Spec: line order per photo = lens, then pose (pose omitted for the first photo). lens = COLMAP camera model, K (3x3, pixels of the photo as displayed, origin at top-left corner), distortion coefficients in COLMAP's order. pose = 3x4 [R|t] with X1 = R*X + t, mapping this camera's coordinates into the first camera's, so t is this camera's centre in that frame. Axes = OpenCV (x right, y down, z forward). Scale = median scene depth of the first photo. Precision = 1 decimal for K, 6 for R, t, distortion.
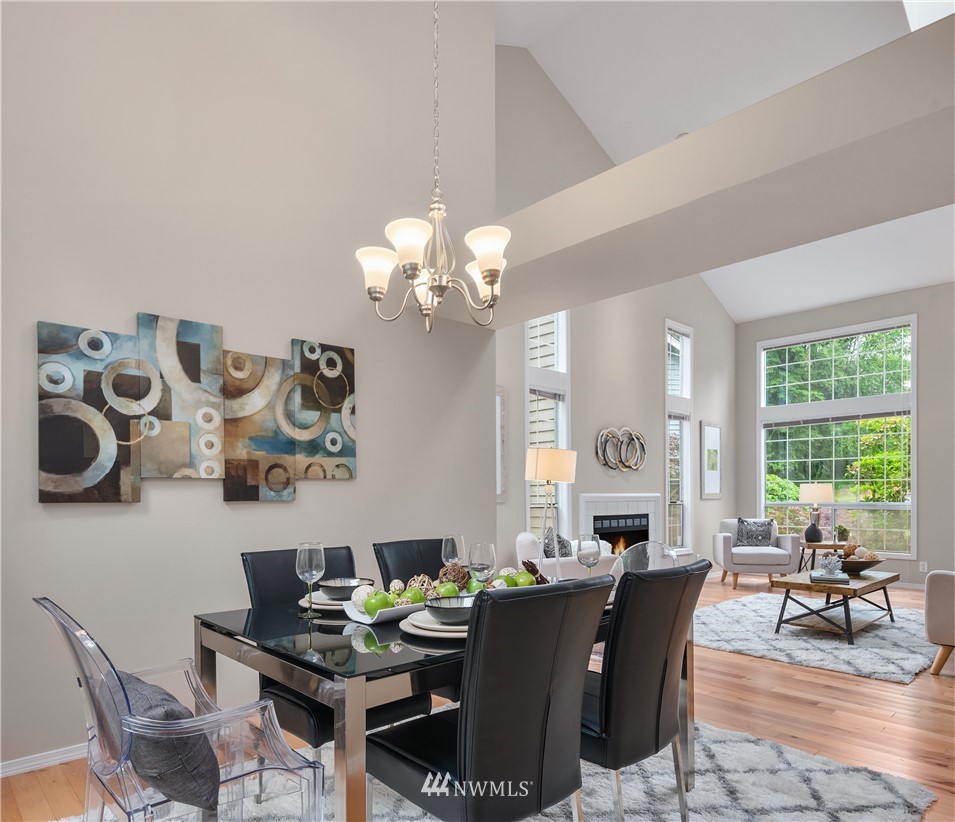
lens RADIAL K [[626.9, 0, 478.5], [0, 626.9, 493.7], [0, 0, 1]] dist [-0.000794, -0.002307]
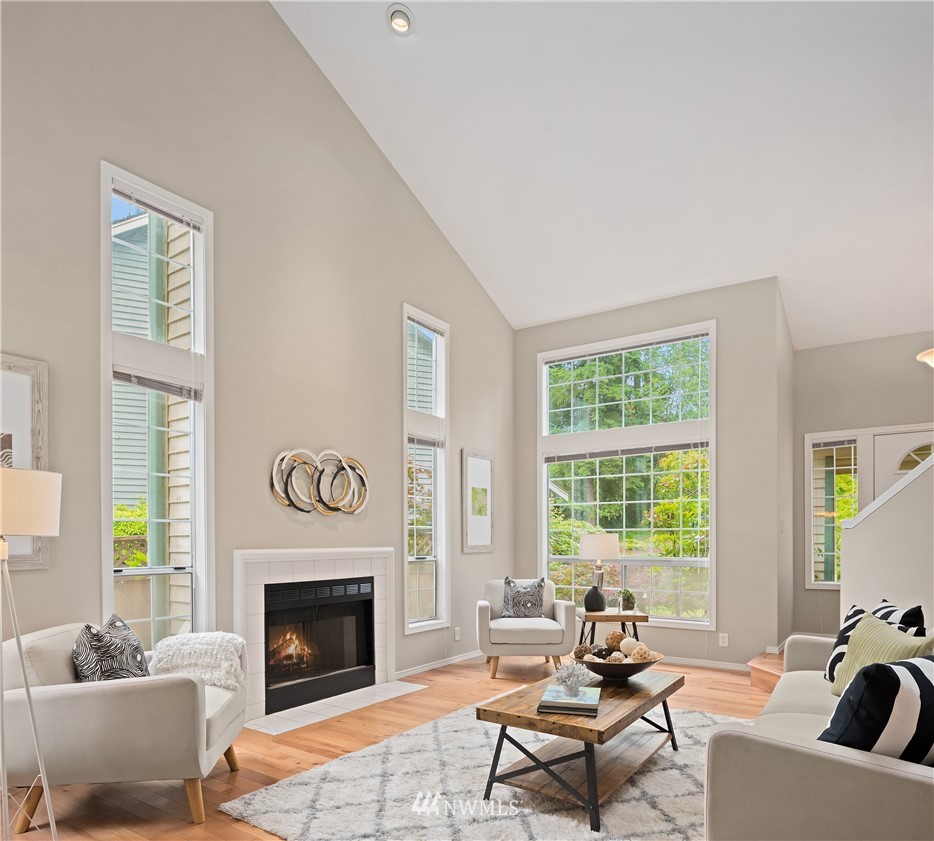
lens RADIAL K [[628.5, 0, 466.5], [0, 628.5, 534.8], [0, 0, 1]] dist [-0.002760, -0.001539]
pose [[0.976672, 0.002031, 0.214728, 0.224471], [-0.000841, 0.999984, -0.005637, -0.010782], [-0.214736, 0.005325, 0.976658, 0.296276]]
